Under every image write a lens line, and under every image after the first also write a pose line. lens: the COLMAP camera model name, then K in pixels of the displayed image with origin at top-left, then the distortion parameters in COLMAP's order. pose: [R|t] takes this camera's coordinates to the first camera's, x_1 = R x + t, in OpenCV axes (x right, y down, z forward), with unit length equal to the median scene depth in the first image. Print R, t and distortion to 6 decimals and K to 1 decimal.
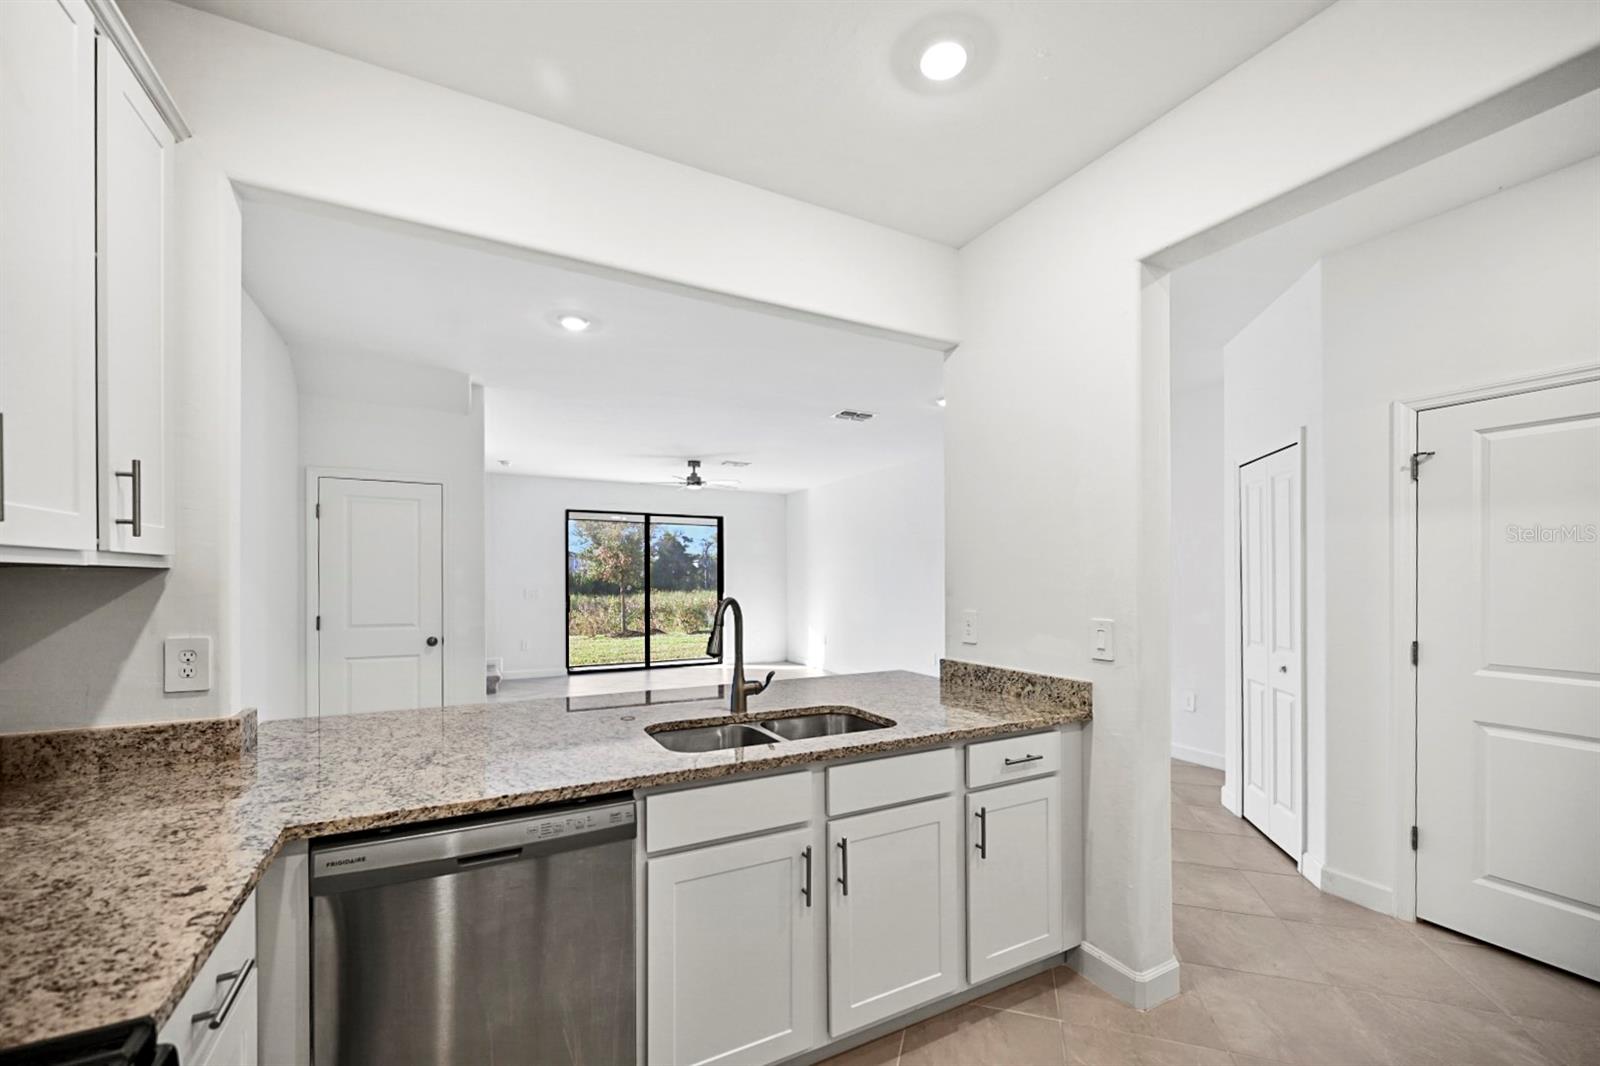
lens RADIAL K [[647.5, 0, 802.3], [0, 647.5, 568.8], [0, 0, 1]] dist [-0.000015, -0.000102]
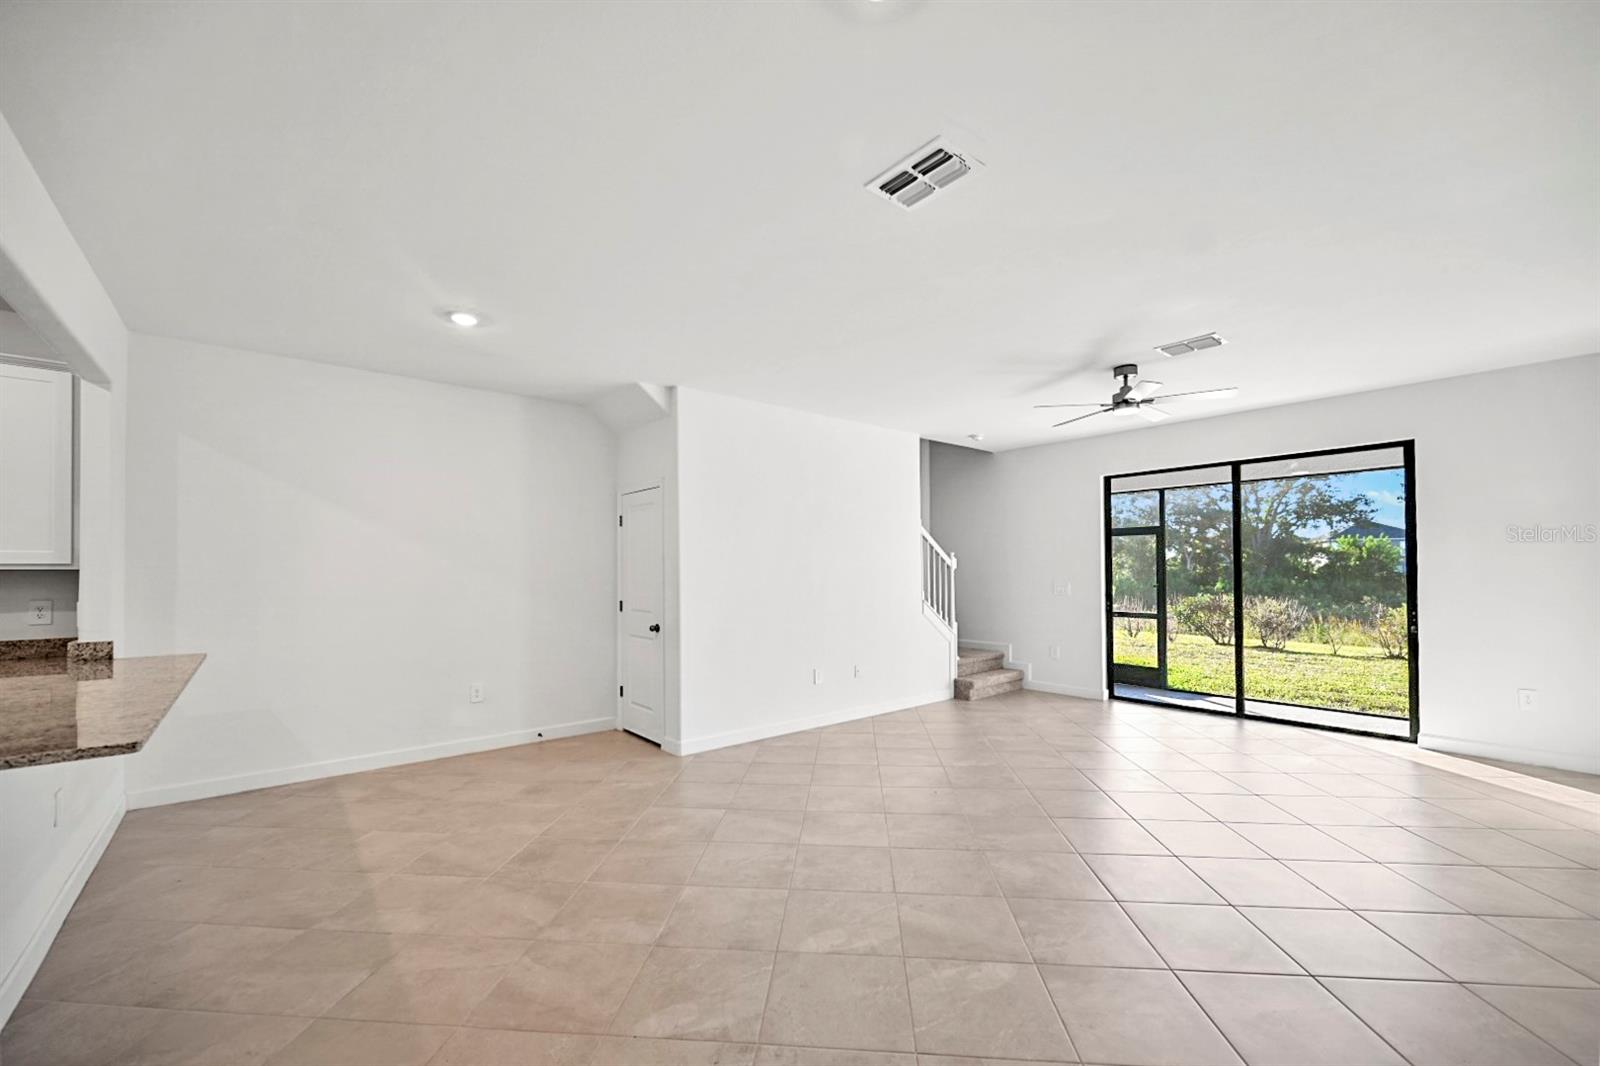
lens RADIAL K [[633.5, 0, 798.9], [0, 633.5, 563.9], [0, 0, 1]] dist [-0.000815, 0.000121]
pose [[0.200385, -0.012883, -0.979632, 1.153598], [0.020815, 0.999744, -0.008890, 0.033236], [0.979496, -0.018610, 0.200602, 2.109669]]
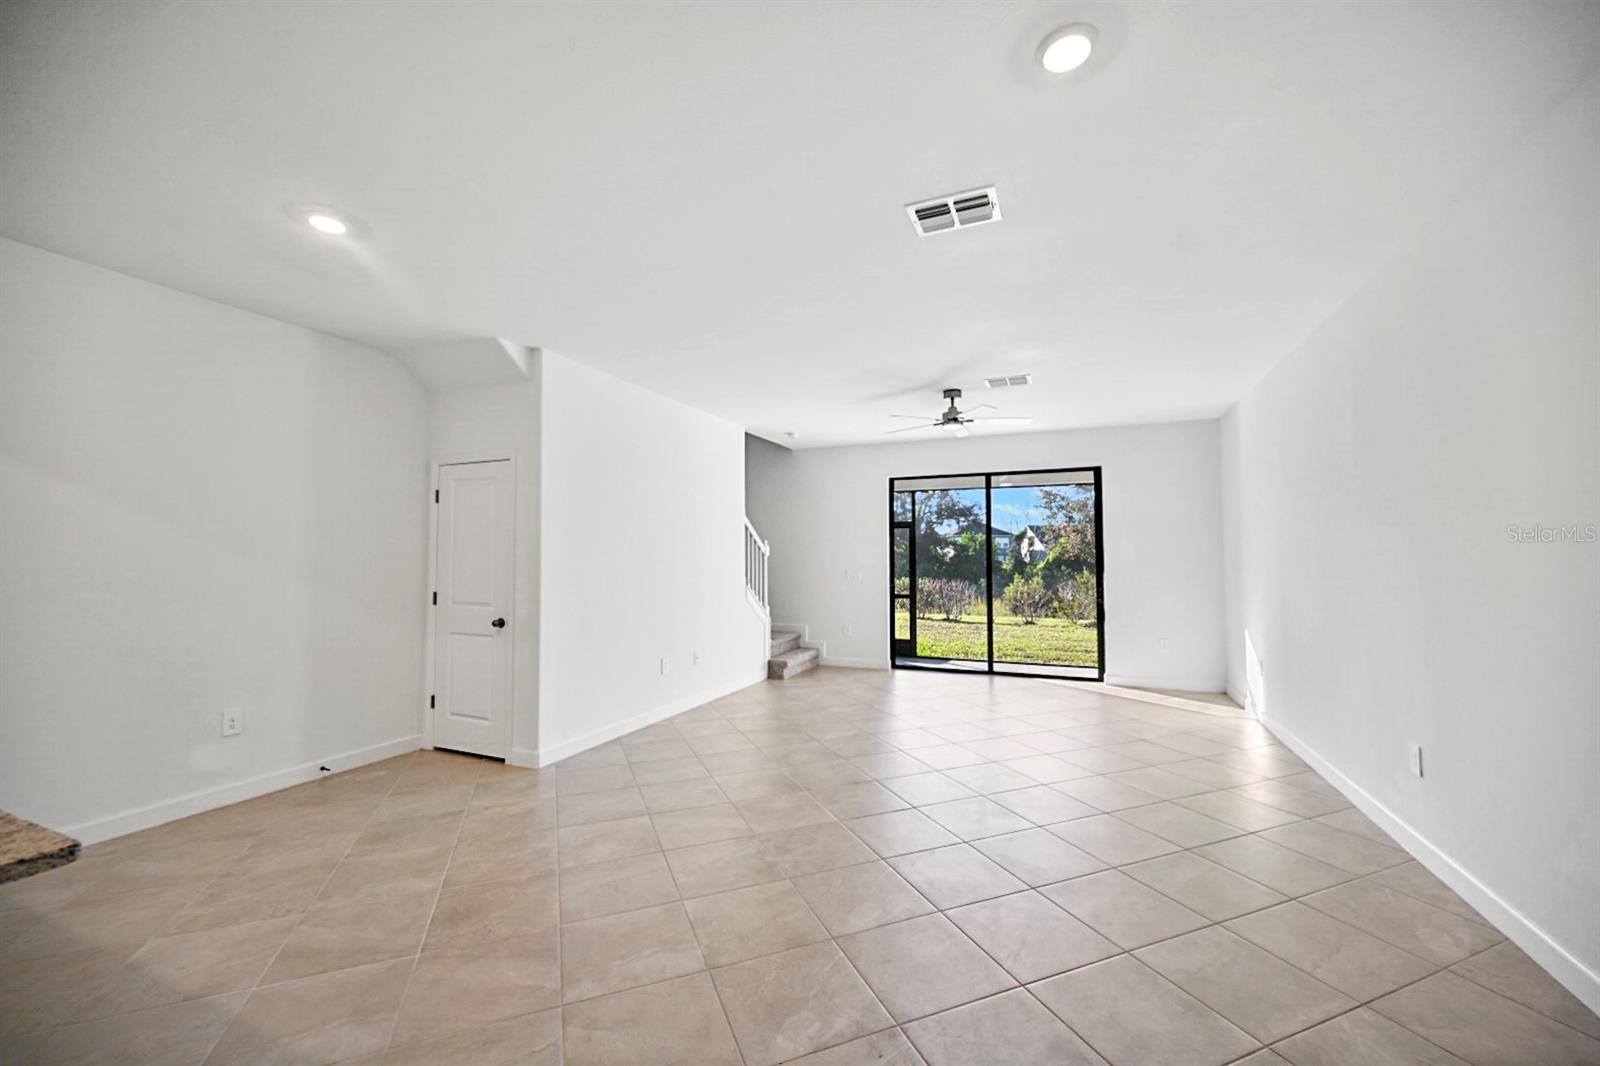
lens RADIAL K [[621.1, 0, 796.7], [0, 621.1, 535.6], [0, 0, 1]] dist [-0.001727, -0.000094]
pose [[0.617242, -0.029257, -0.786229, 0.900178], [0.014161, 0.999560, -0.026077, 0.025224], [0.786646, 0.004962, 0.617384, 1.589851]]
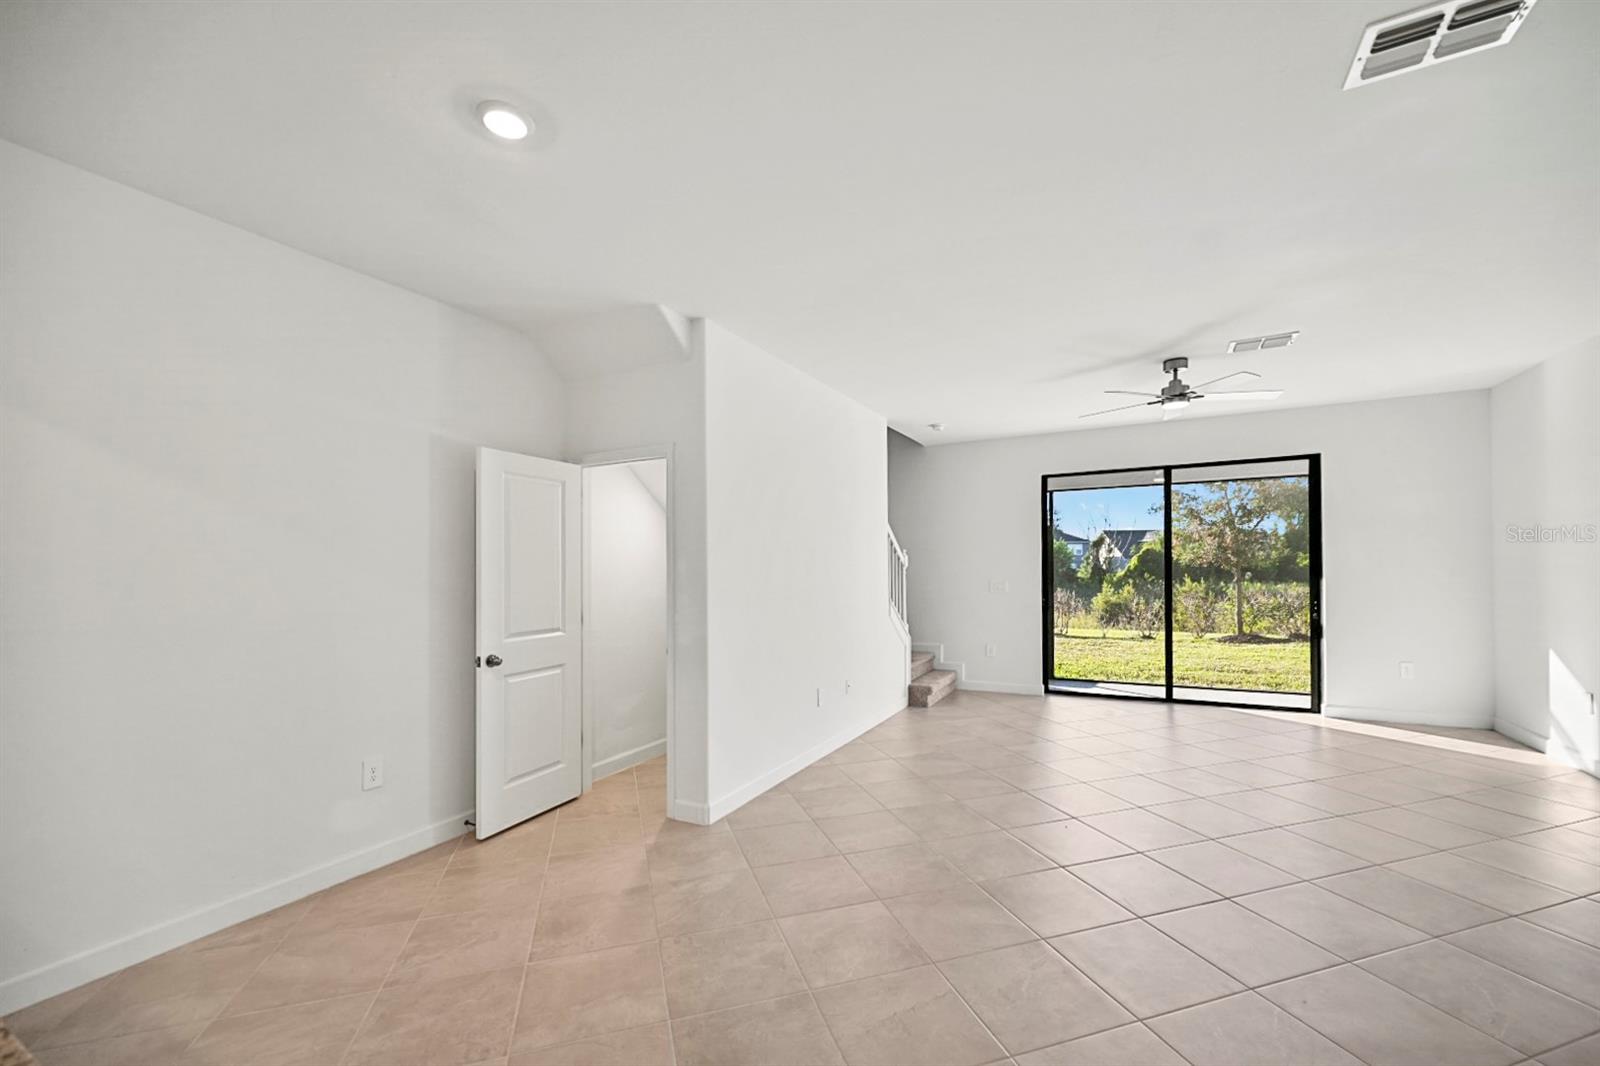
lens RADIAL K [[630.3, 0, 794.6], [0, 630.3, 562.7], [0, 0, 1]] dist [-0.002618, -0.000251]
pose [[0.549776, -0.015688, -0.835165, 0.381882], [0.026893, 0.999638, -0.001075, 0.013905], [0.834879, -0.021869, 0.549999, 1.457792]]
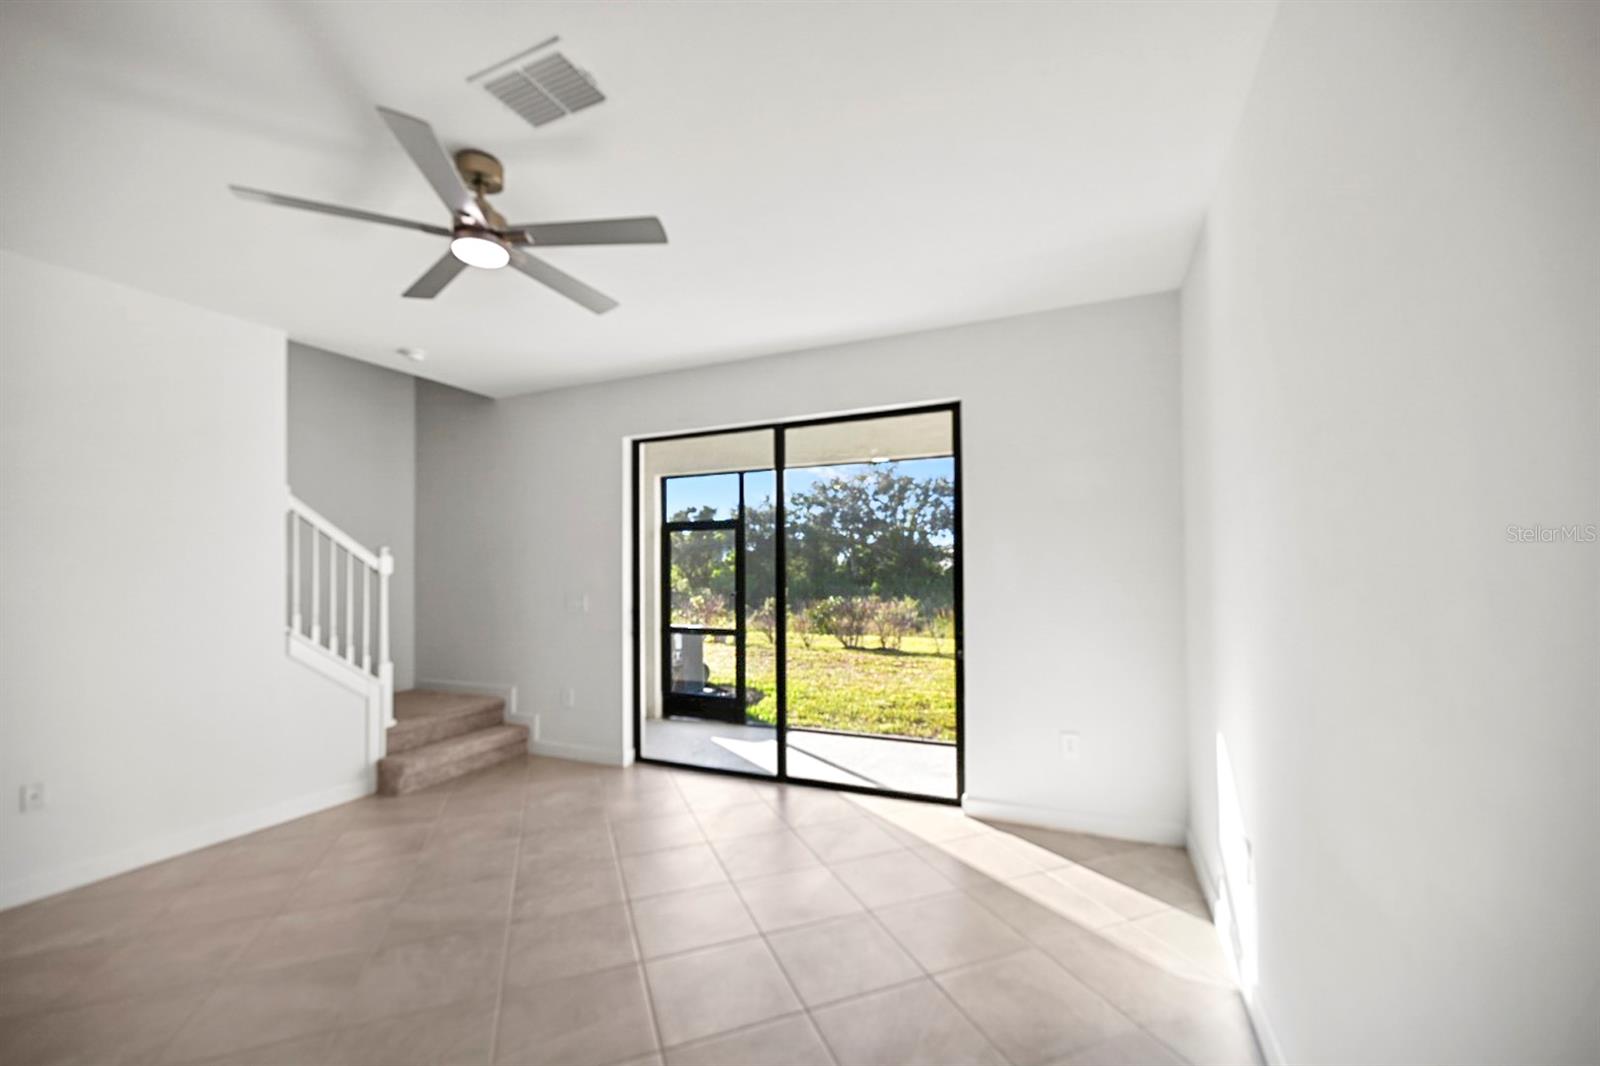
lens RADIAL K [[635.3, 0, 796.5], [0, 635.3, 569.4], [0, 0, 1]] dist [-0.000741, -0.000135]
pose [[0.605099, -0.005622, -0.796130, 0.472666], [0.017881, 0.999819, 0.006531, 0.040941], [0.795949, -0.018187, 0.605090, 3.326444]]
